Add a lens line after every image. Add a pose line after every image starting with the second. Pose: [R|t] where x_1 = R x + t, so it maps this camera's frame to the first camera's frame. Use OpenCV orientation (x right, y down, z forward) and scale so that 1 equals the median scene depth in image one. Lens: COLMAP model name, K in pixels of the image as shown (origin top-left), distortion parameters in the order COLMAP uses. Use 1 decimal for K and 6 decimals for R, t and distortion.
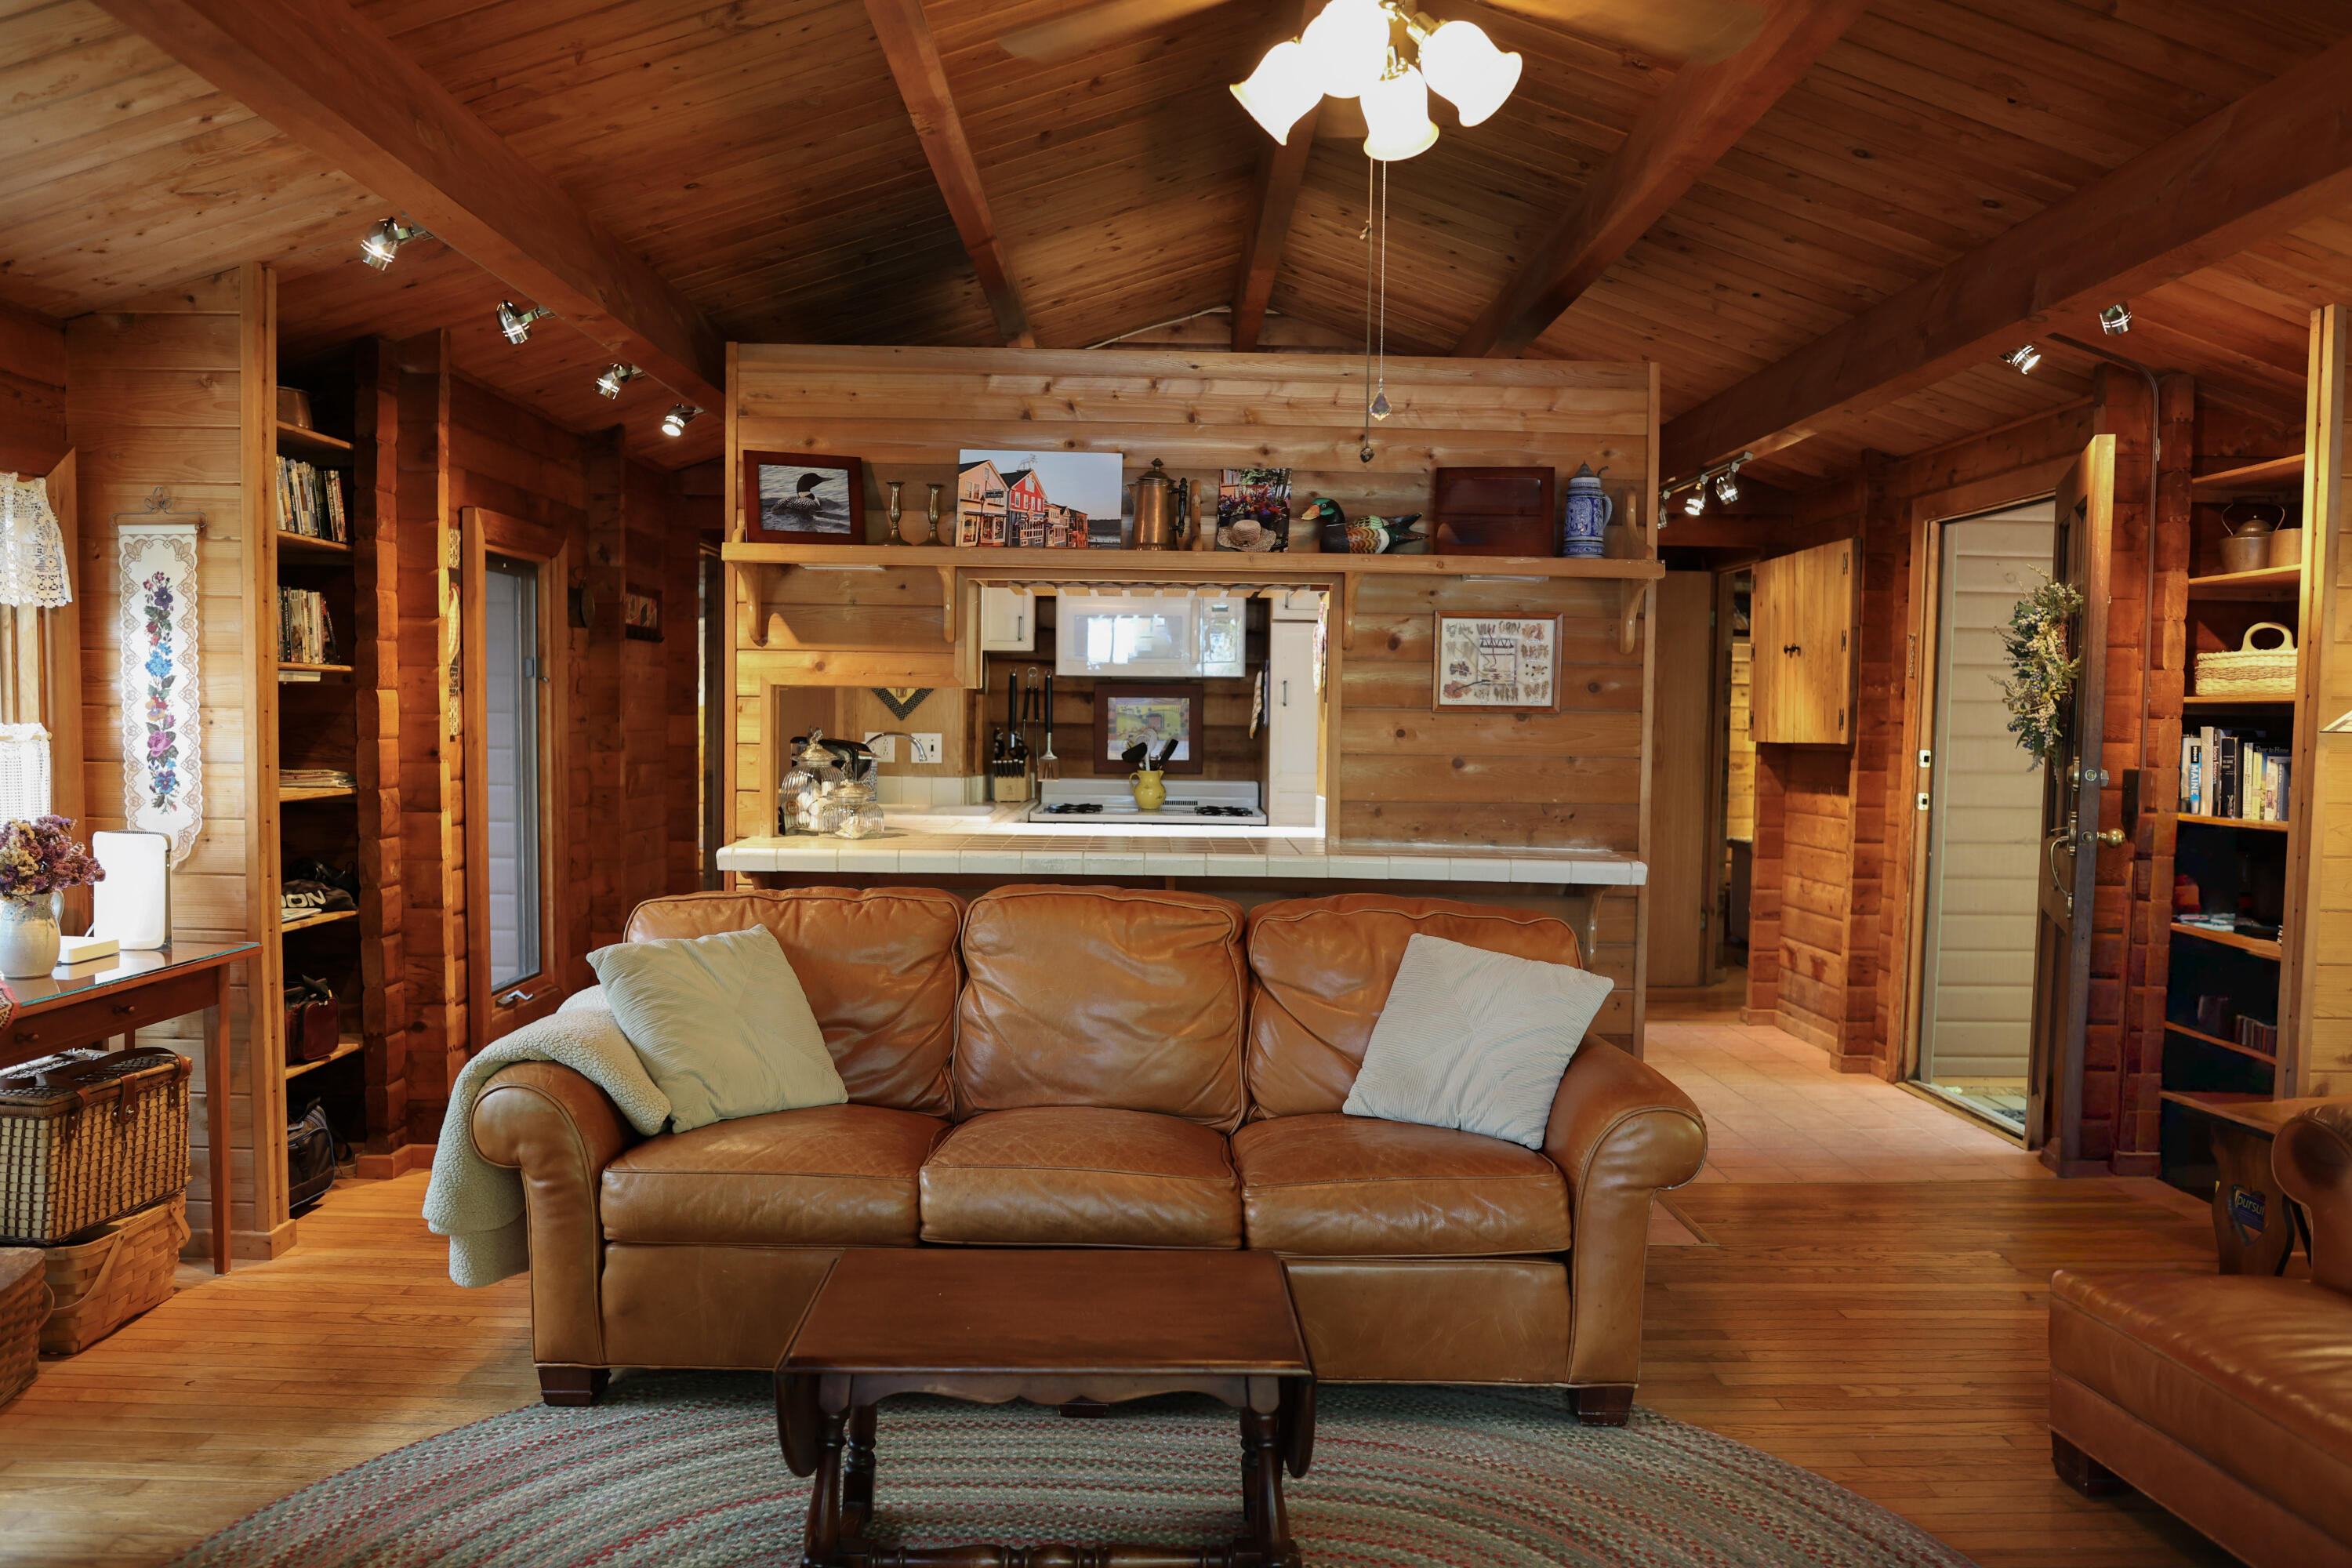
lens RADIAL K [[1620.8, 0, 1176.0], [0, 1620.8, 784.0], [0, 0, 1]] dist [-0.066809, 0.034493]
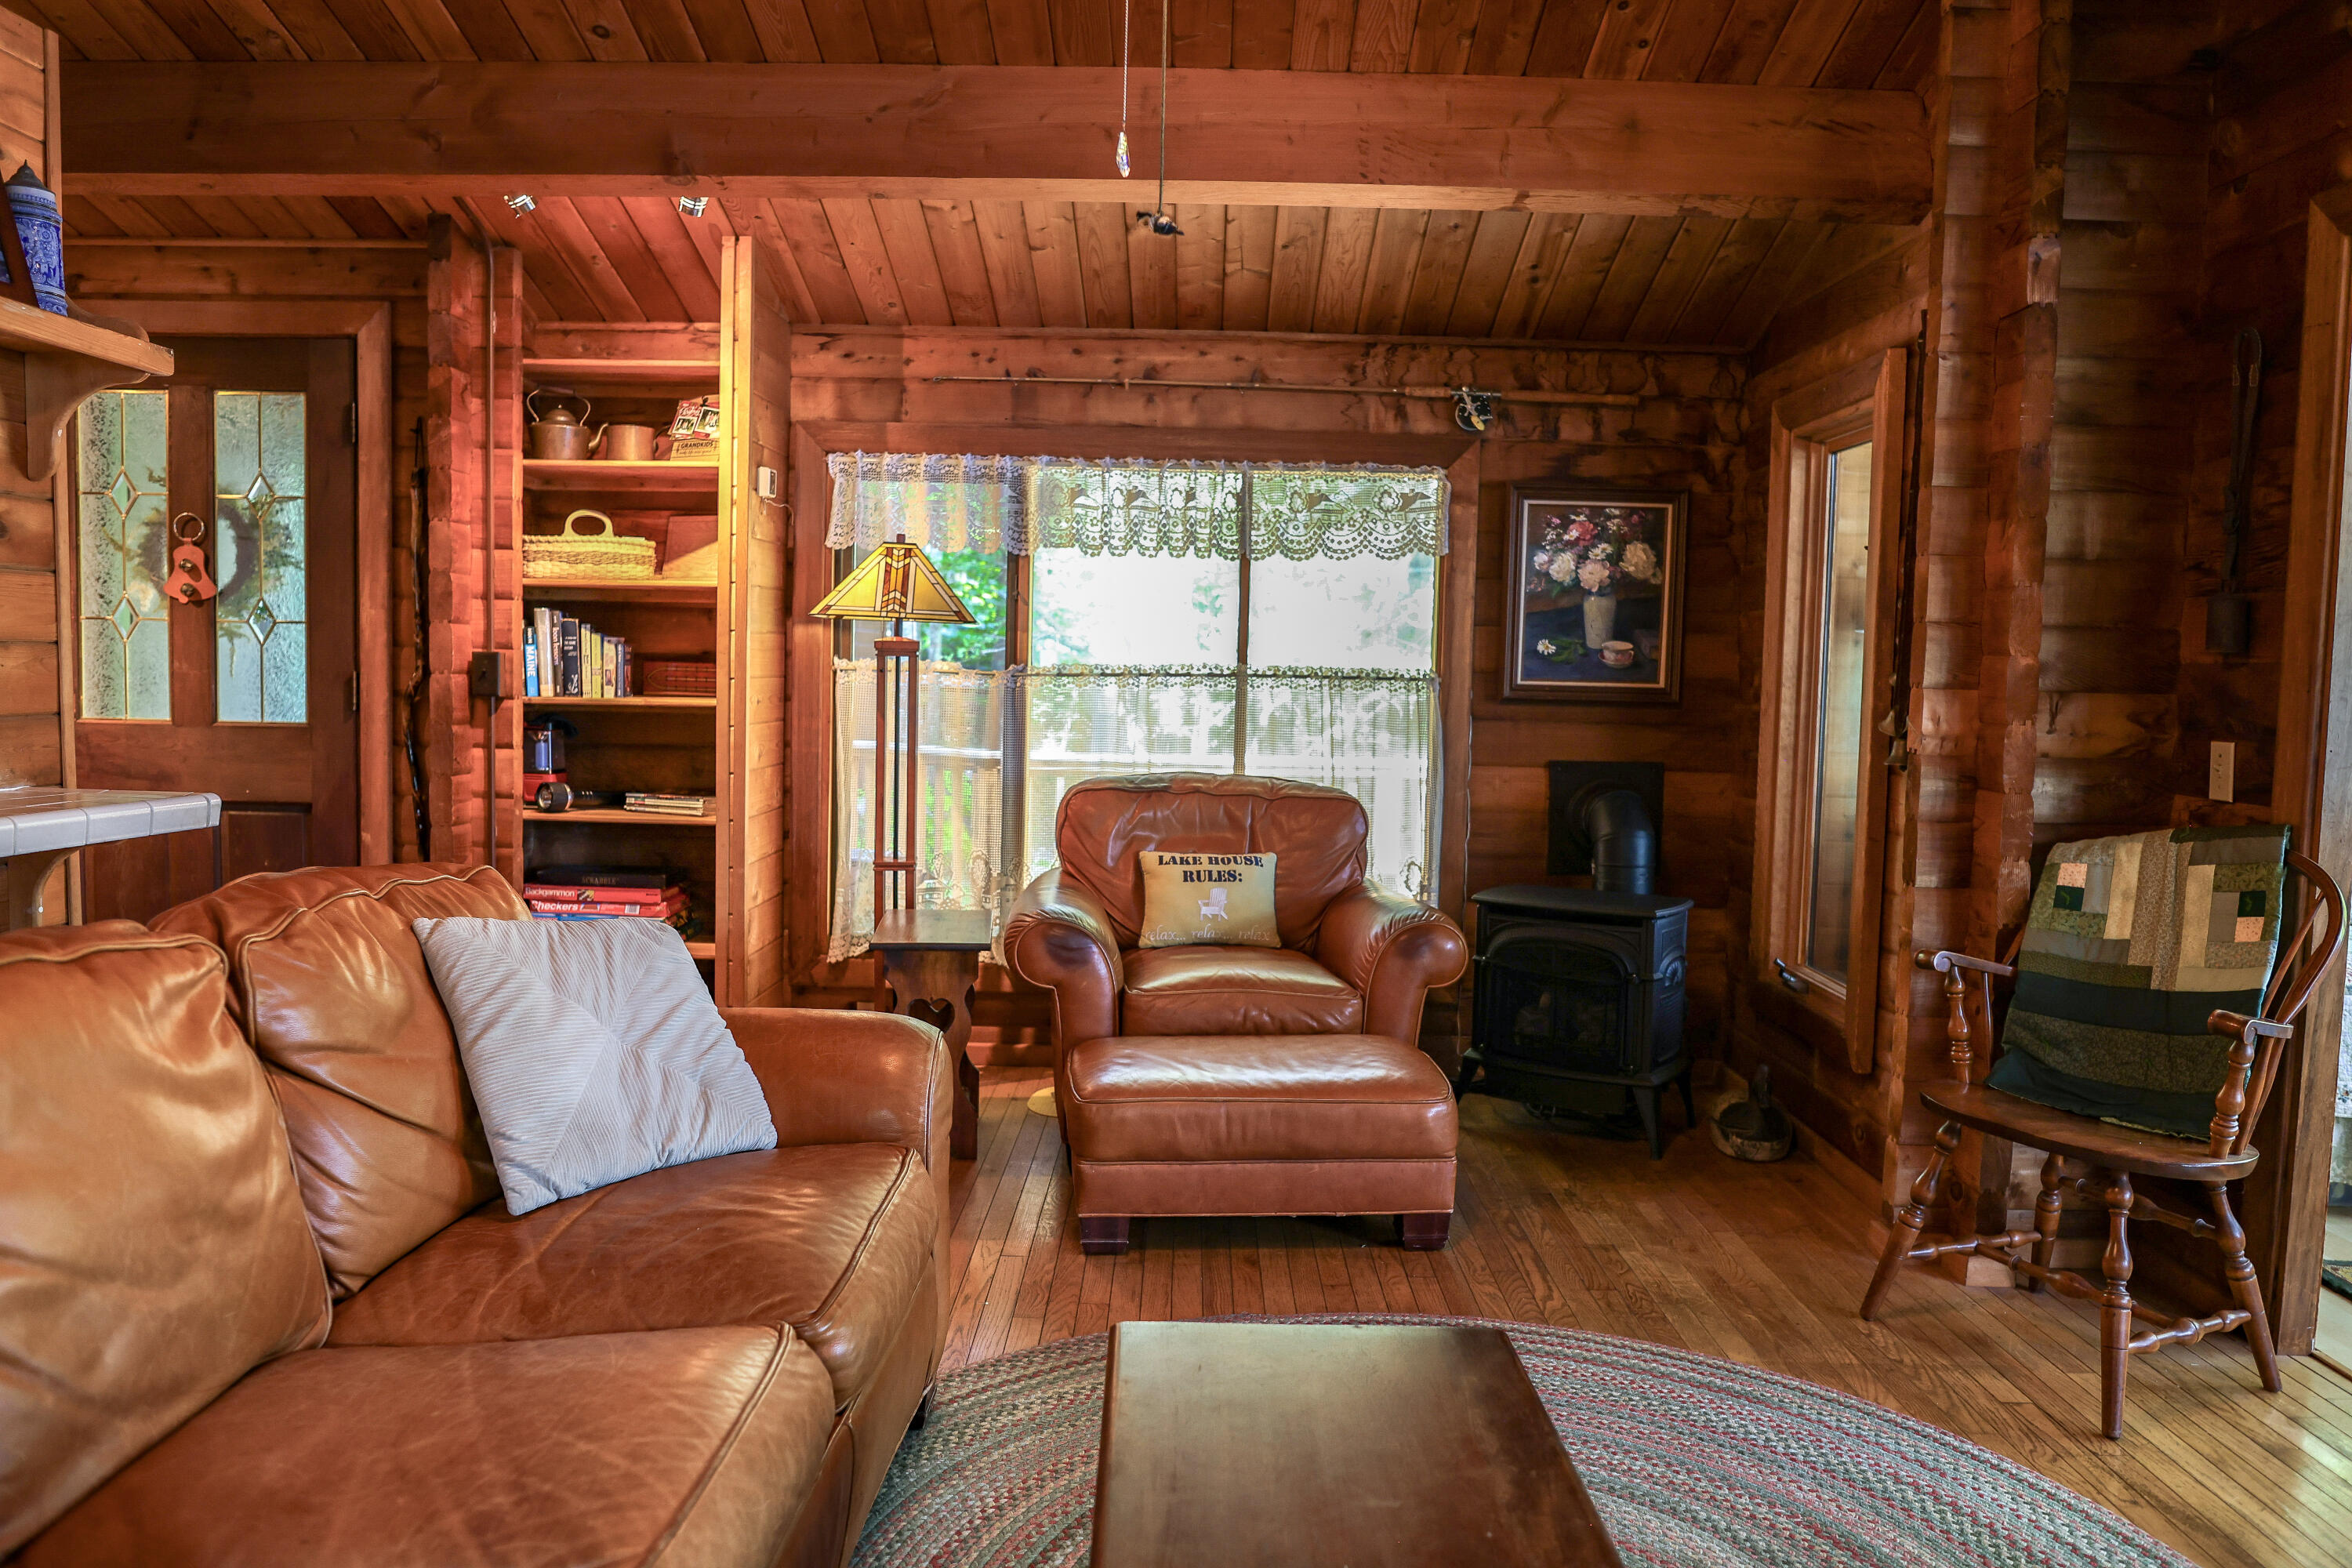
lens RADIAL K [[1620.8, 0, 1176.0], [0, 1620.8, 784.0], [0, 0, 1]] dist [-0.066809, 0.034493]
pose [[0.020089, -0.088212, 0.995899, -0.379107], [0.027375, 0.995775, 0.087649, -0.003579], [-0.999423, 0.025502, 0.022419, 0.589318]]
